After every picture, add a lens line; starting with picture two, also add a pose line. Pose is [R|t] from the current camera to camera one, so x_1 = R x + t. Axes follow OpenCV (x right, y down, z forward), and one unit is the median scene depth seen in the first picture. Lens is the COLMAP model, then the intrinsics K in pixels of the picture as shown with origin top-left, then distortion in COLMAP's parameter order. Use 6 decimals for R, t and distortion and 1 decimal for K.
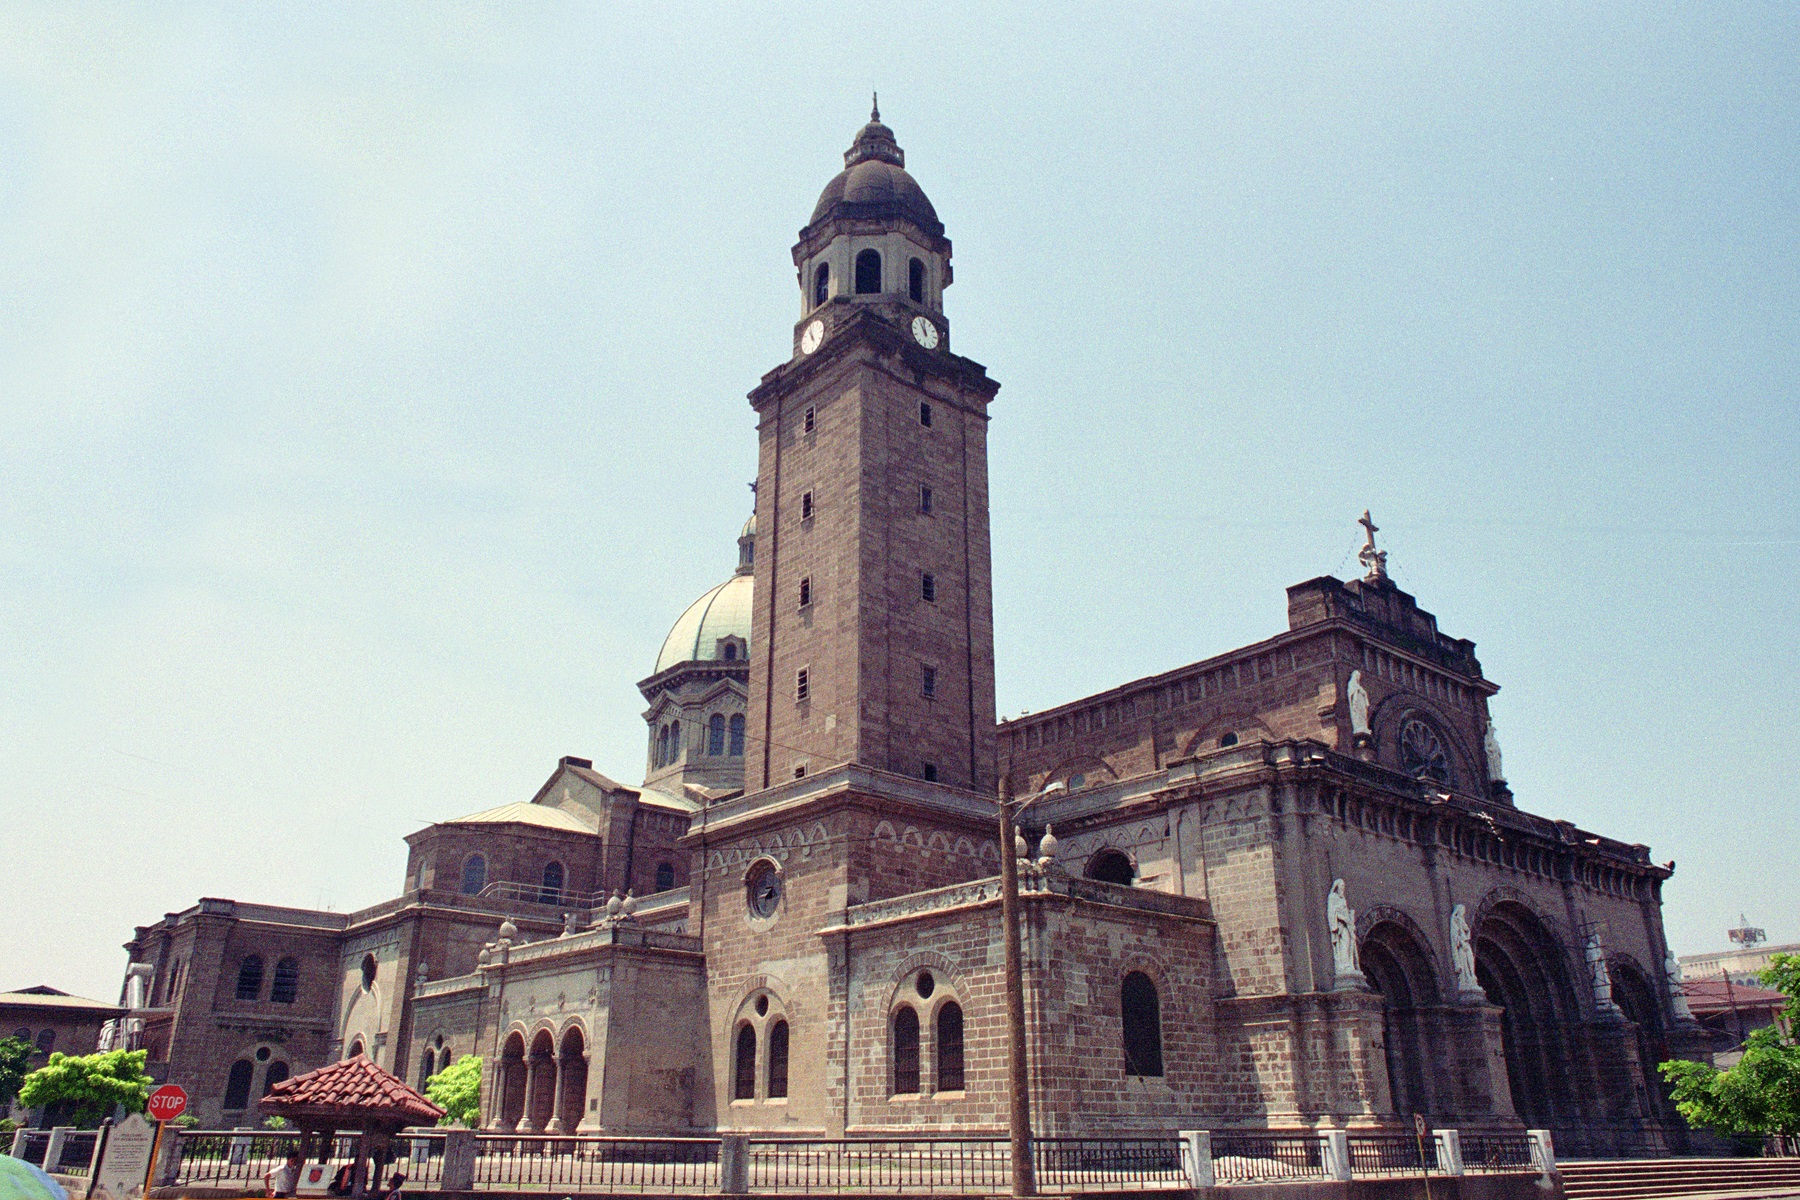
lens RADIAL K [[1306.0, 0, 900.0], [0, 1306.0, 600.0], [0, 0, 1]] dist [-0.096917, 0.119504]
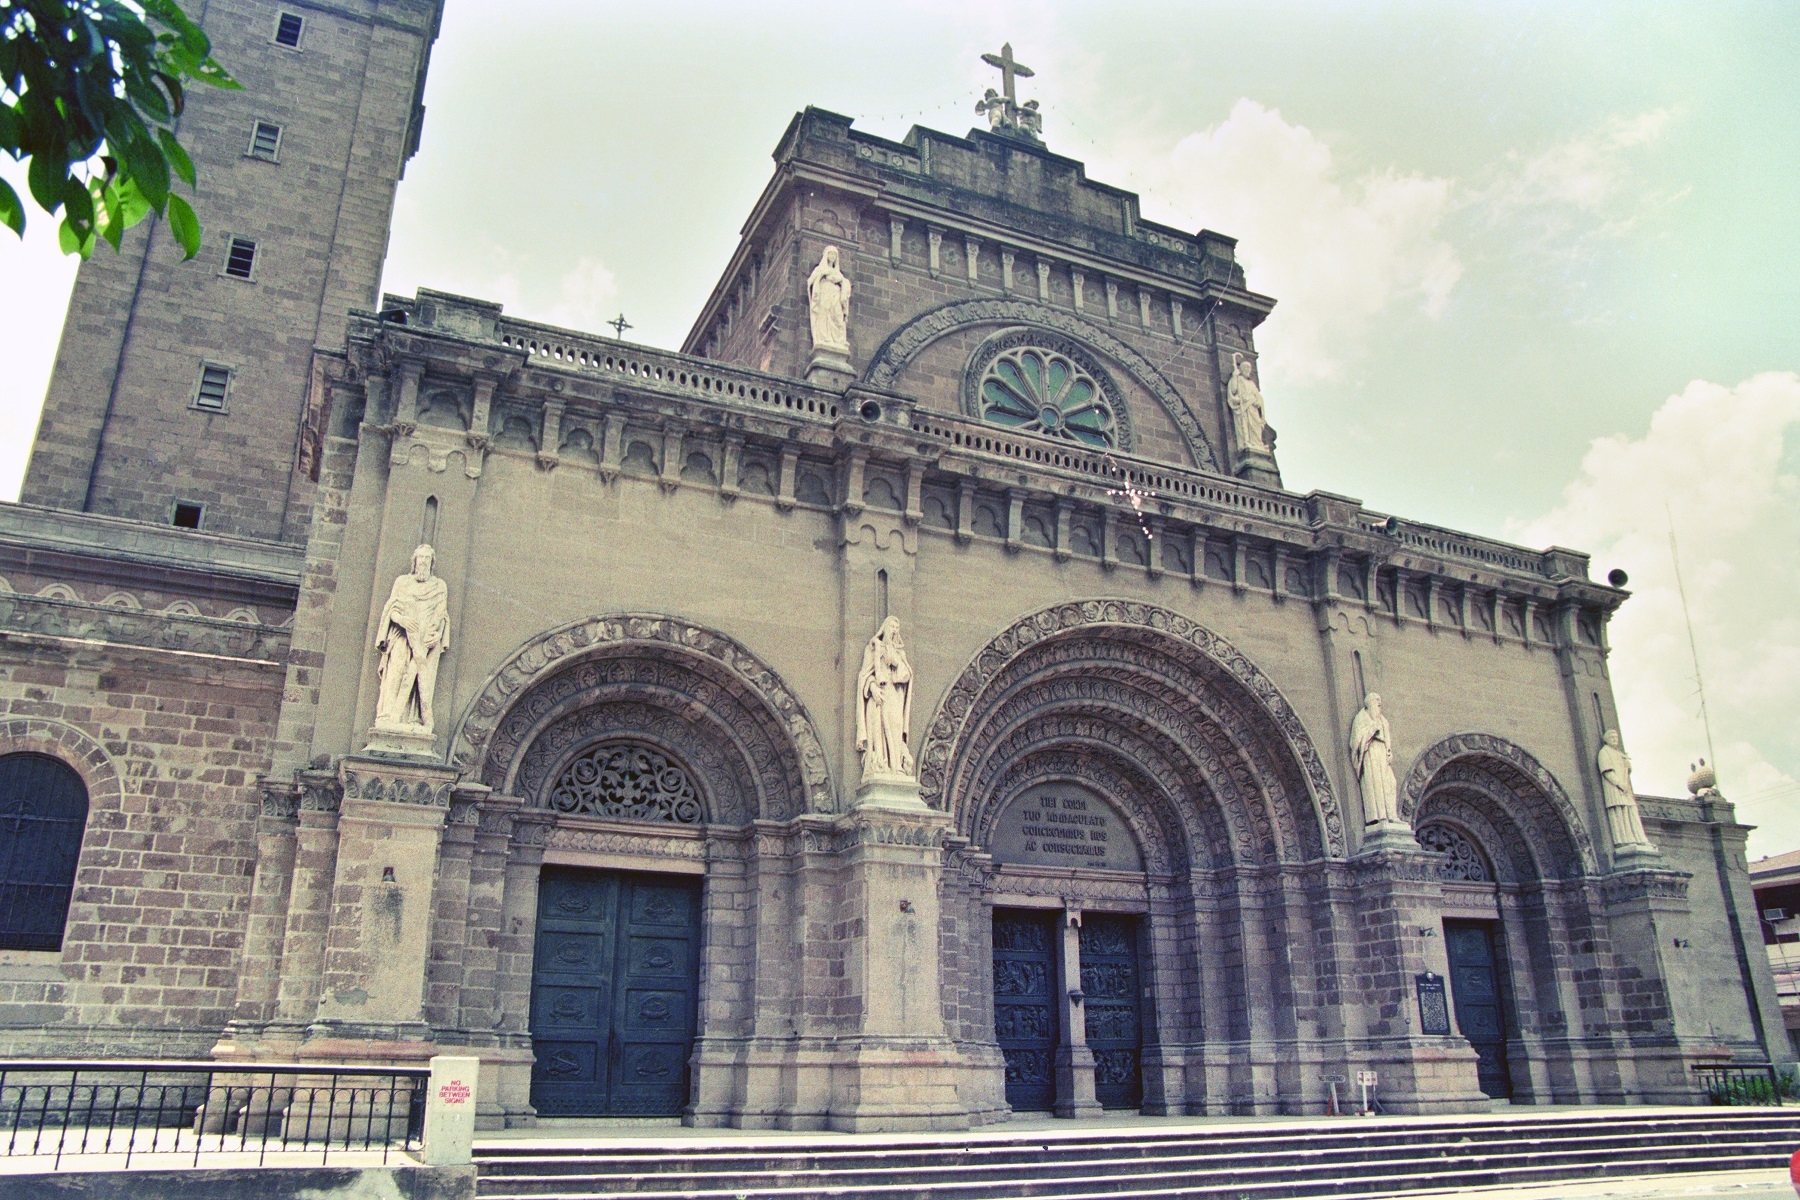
lens RADIAL K [[1231.5, 0, 899.3], [0, 1231.5, 670.0], [0, 0, 1]] dist [-0.064168, 0.005292]
pose [[0.959817, -0.090843, -0.265515, 0.506651], [0.110903, 0.991925, 0.061530, 0.206394], [0.257781, -0.088504, 0.962141, 0.496113]]
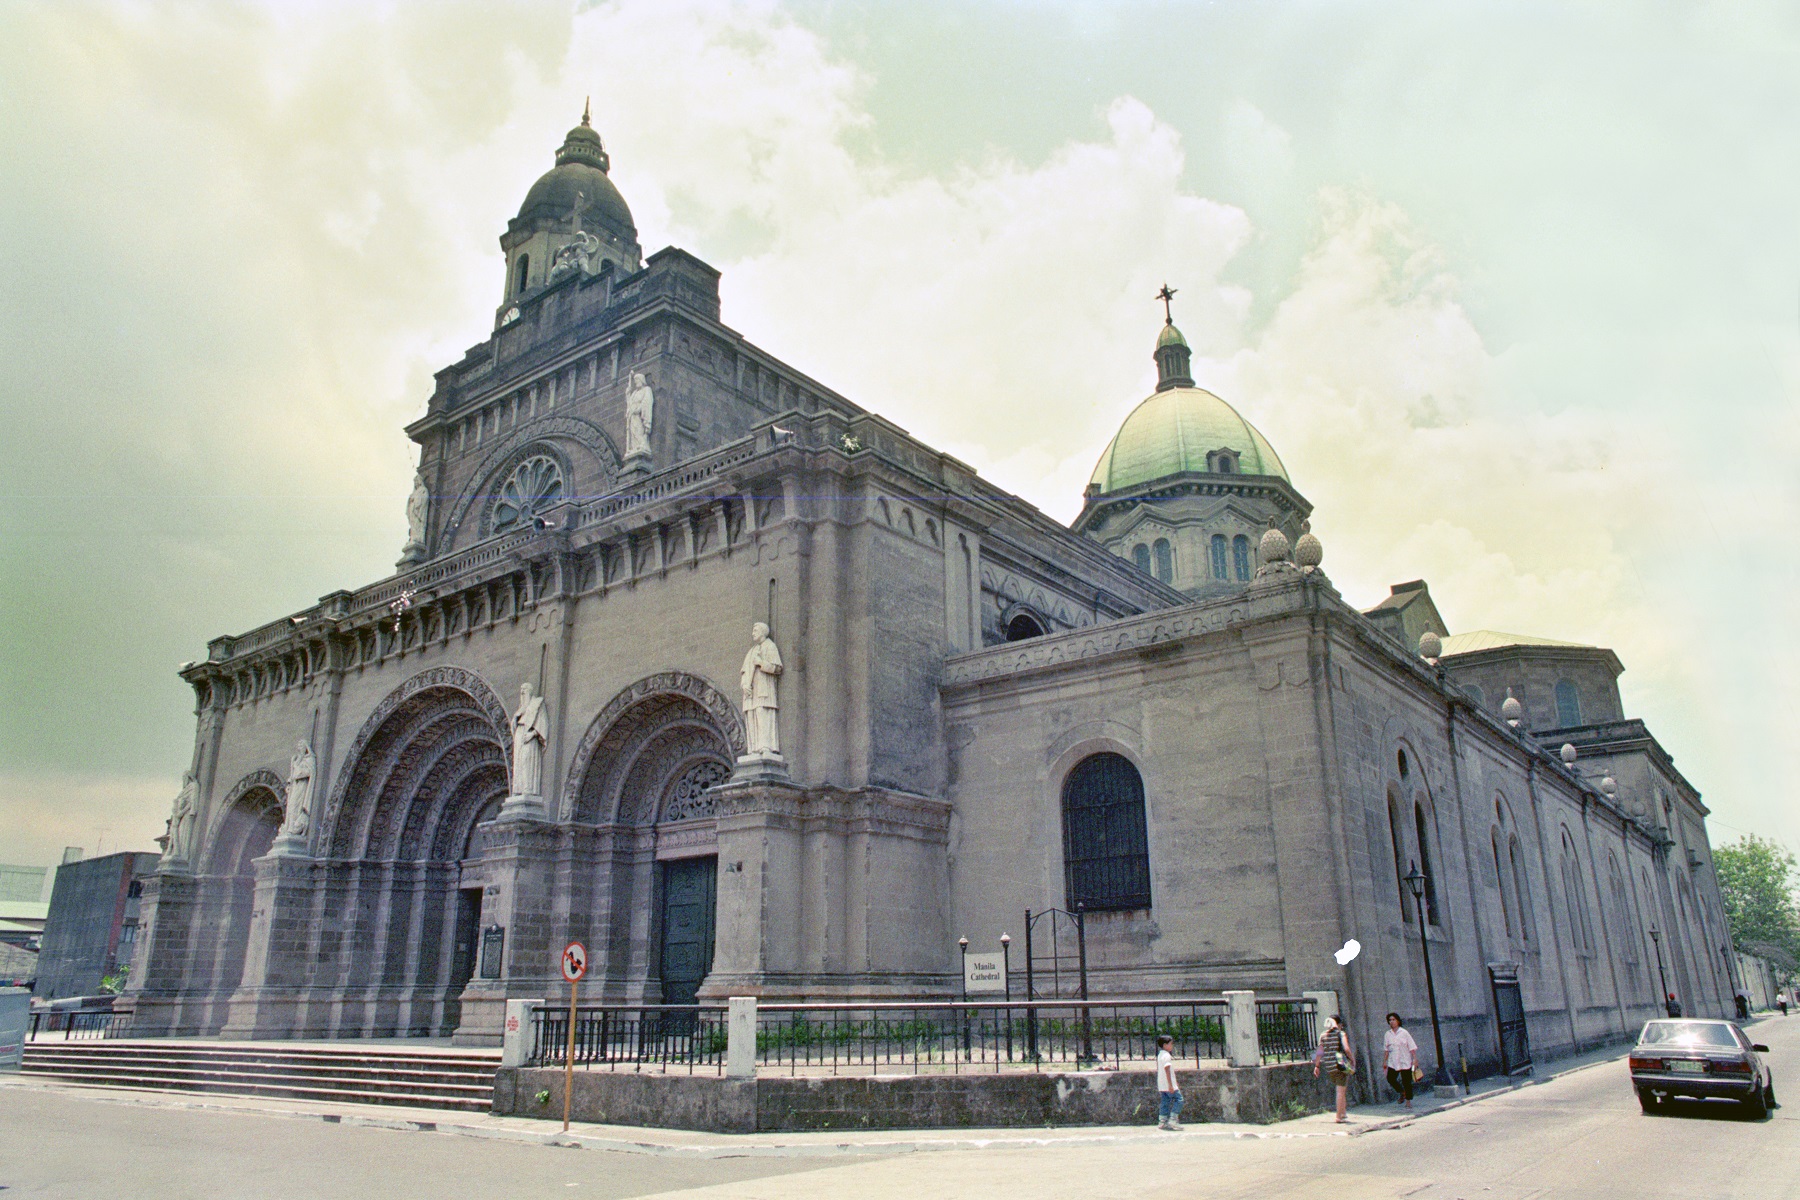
lens RADIAL K [[1232.7, 0, 896.9], [0, 1232.7, 646.3], [0, 0, 1]] dist [-0.006490, -0.000887]
pose [[0.203157, -0.277304, -0.939058, 1.150793], [0.379894, 0.906254, -0.185430, 0.427962], [0.902445, -0.319071, 0.289458, 1.022828]]
